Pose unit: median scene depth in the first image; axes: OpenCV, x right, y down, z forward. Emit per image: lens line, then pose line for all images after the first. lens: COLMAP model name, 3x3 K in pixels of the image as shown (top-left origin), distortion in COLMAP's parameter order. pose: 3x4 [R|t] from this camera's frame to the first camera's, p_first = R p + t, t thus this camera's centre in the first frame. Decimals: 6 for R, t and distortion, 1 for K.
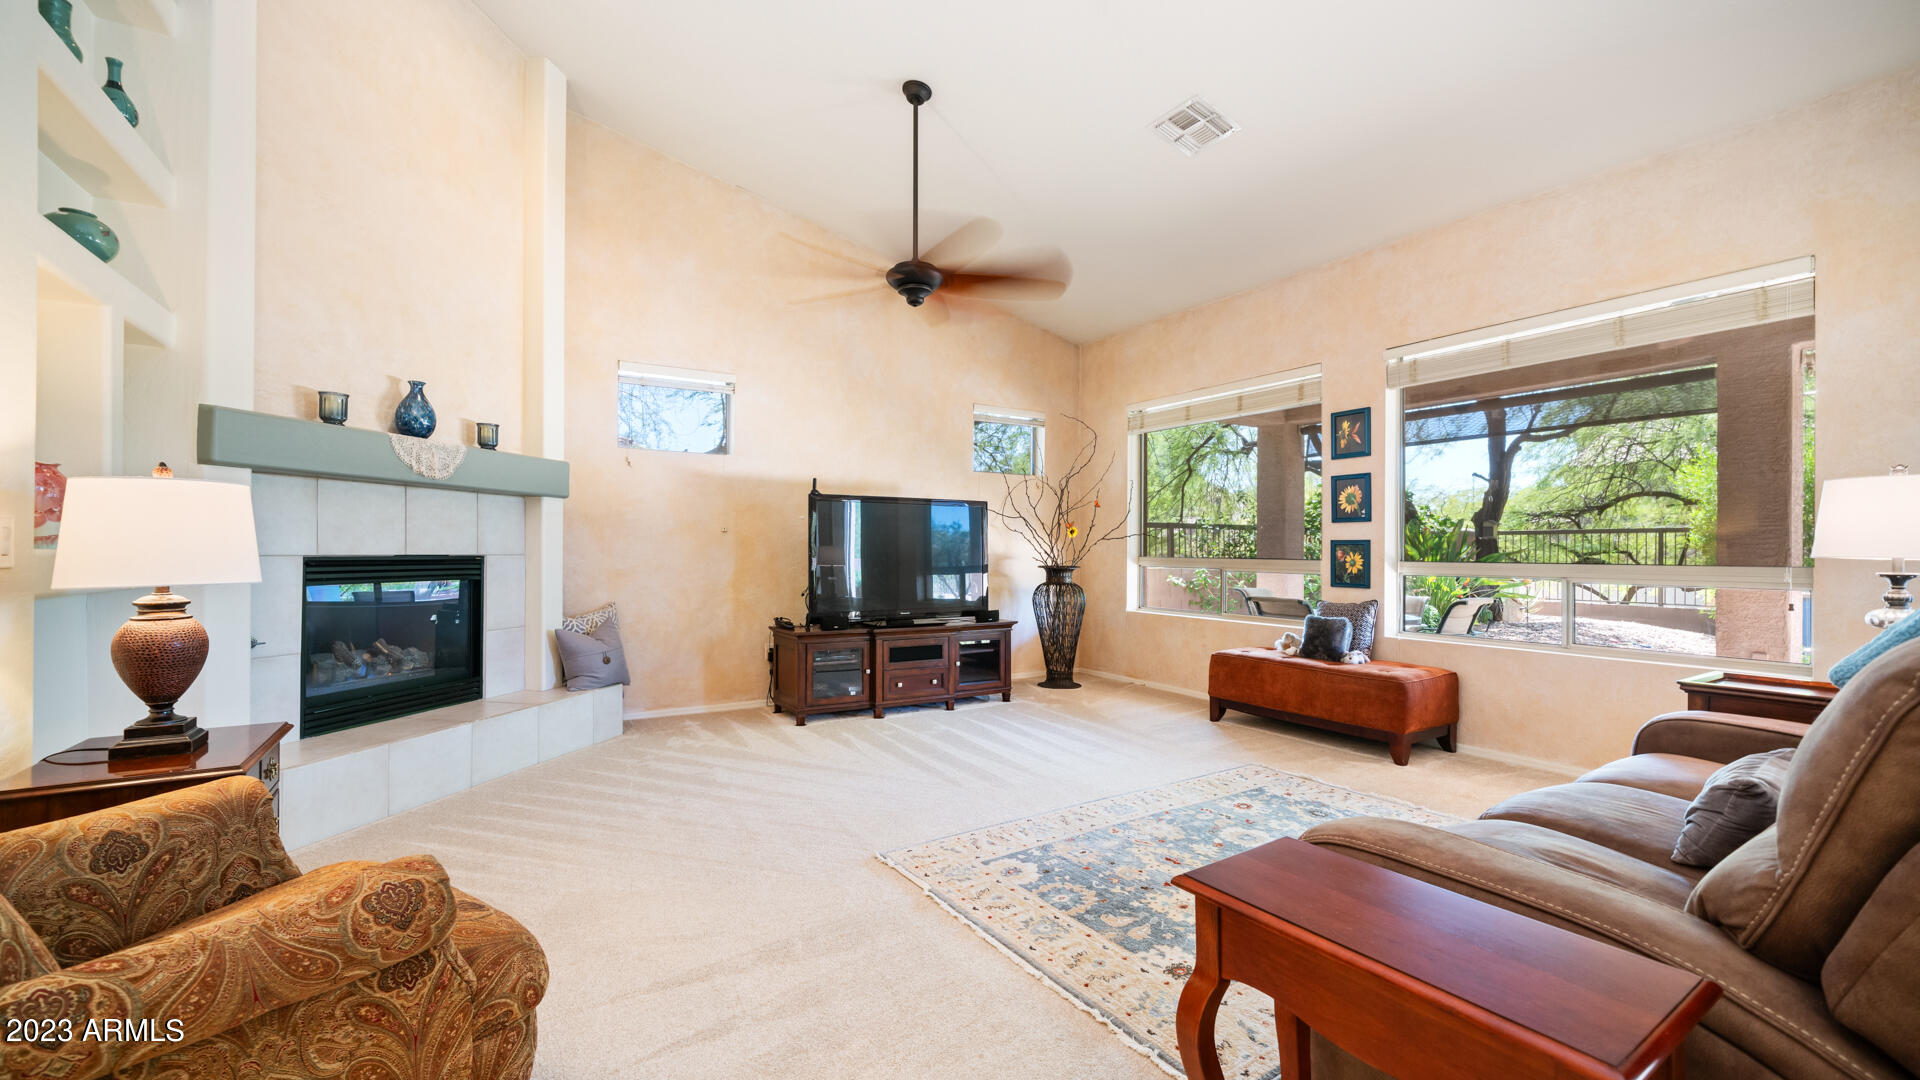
lens RADIAL K [[743.3, 0, 953.9], [0, 743.3, 548.3], [0, 0, 1]] dist [-0.004154, -0.000180]
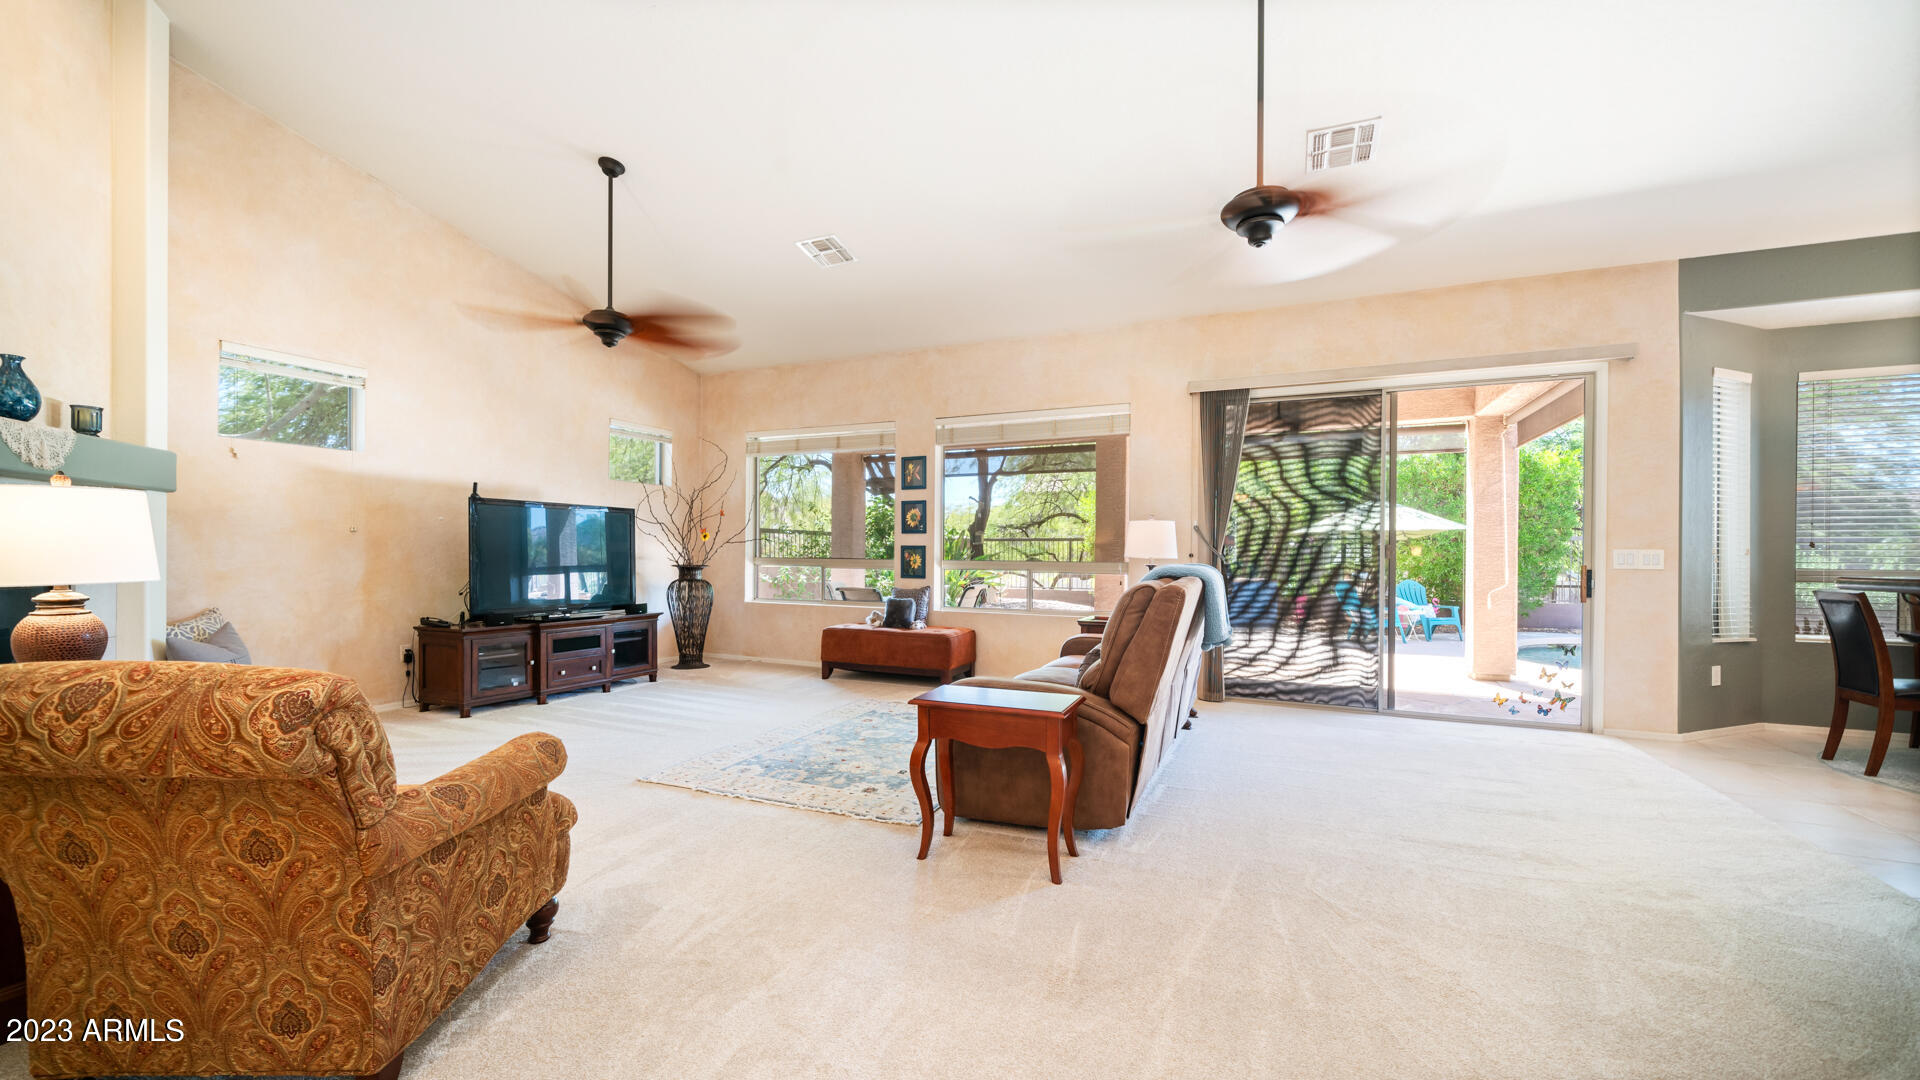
lens RADIAL K [[743.3, 0, 924.4], [0, 743.3, 557.0], [0, 0, 1]] dist [-0.004154, -0.000180]
pose [[0.842349, -0.000571, 0.538931, -0.245140], [-0.005195, 0.999944, 0.009178, -0.002271], [-0.538907, -0.010531, 0.842300, -0.253892]]
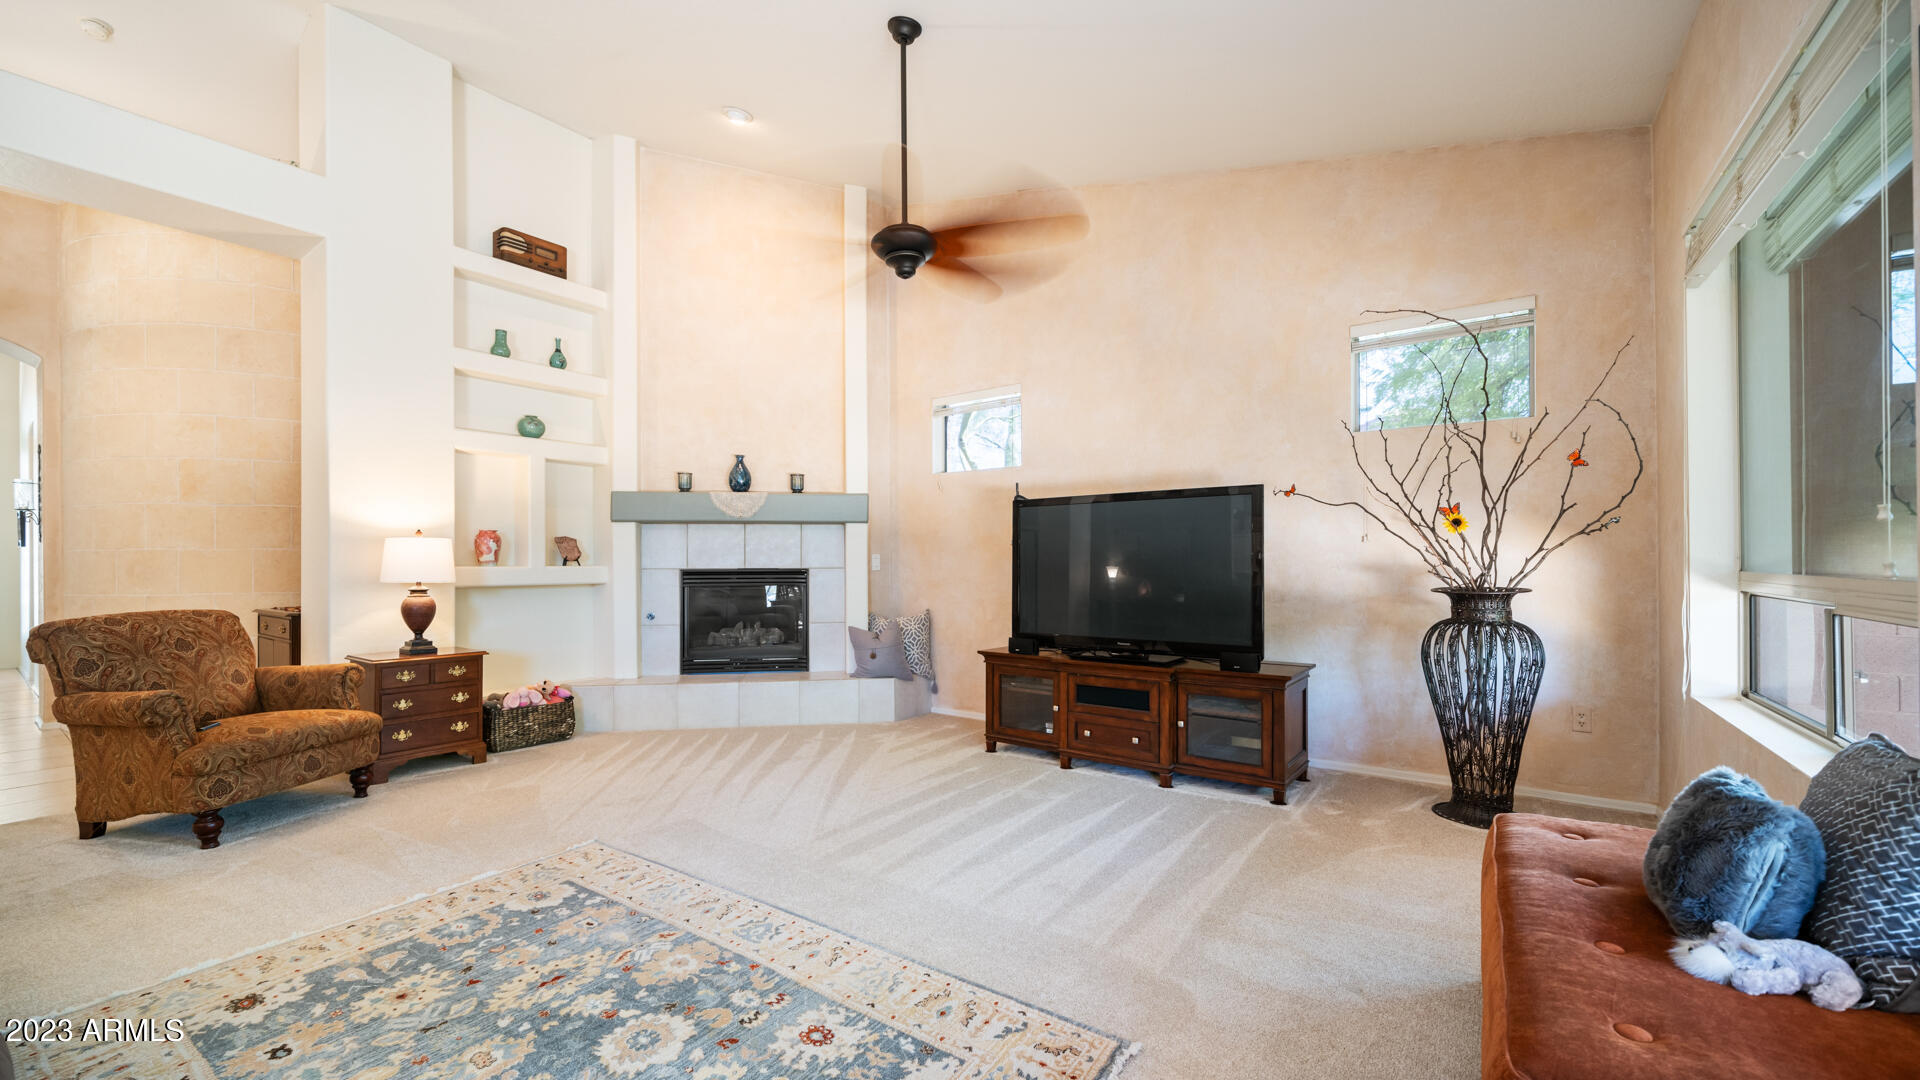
lens RADIAL K [[743.3, 0, 966.2], [0, 743.3, 554.0], [0, 0, 1]] dist [-0.004154, -0.000180]
pose [[0.387907, -0.017646, -0.921530, 0.702547], [0.010077, 0.999838, -0.014904, 0.005581], [0.921644, -0.003505, 0.388022, 0.671612]]
